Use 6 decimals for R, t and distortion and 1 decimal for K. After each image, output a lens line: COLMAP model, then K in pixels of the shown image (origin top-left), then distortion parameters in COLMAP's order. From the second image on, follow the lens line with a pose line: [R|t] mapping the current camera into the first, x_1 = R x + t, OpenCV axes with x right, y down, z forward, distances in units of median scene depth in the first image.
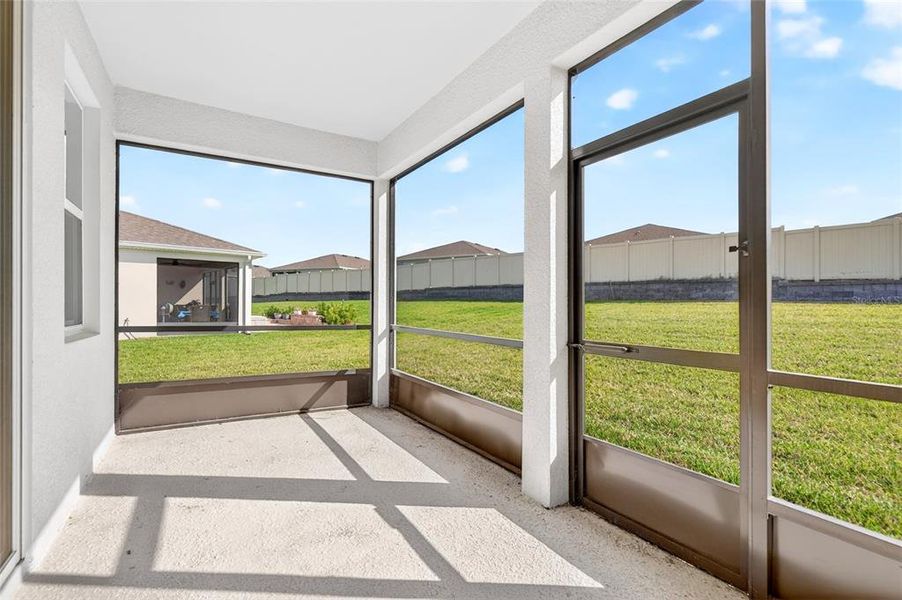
lens RADIAL K [[411.4, 0, 451.3], [0, 411.4, 301.5], [0, 0, 1]] dist [-0.000471, -0.000242]
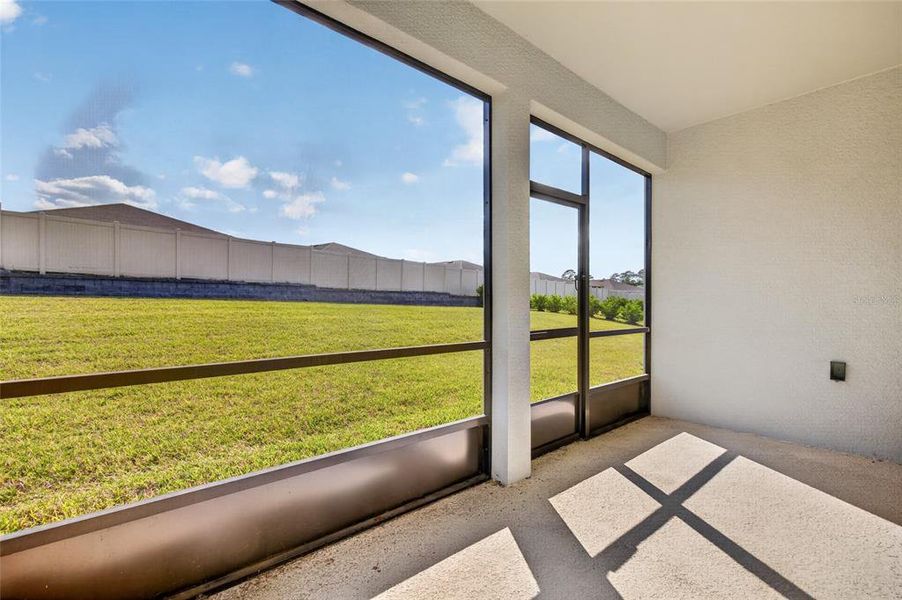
lens RADIAL K [[381.4, 0, 451.0], [0, 381.4, 300.0], [0, 0, 1]] dist [0.001857, 0.000149]
pose [[-0.125761, -0.007262, 0.992034, -0.121131], [-0.011131, 0.999921, 0.005909, -0.004113], [-0.991998, -0.010299, -0.125832, 0.193786]]
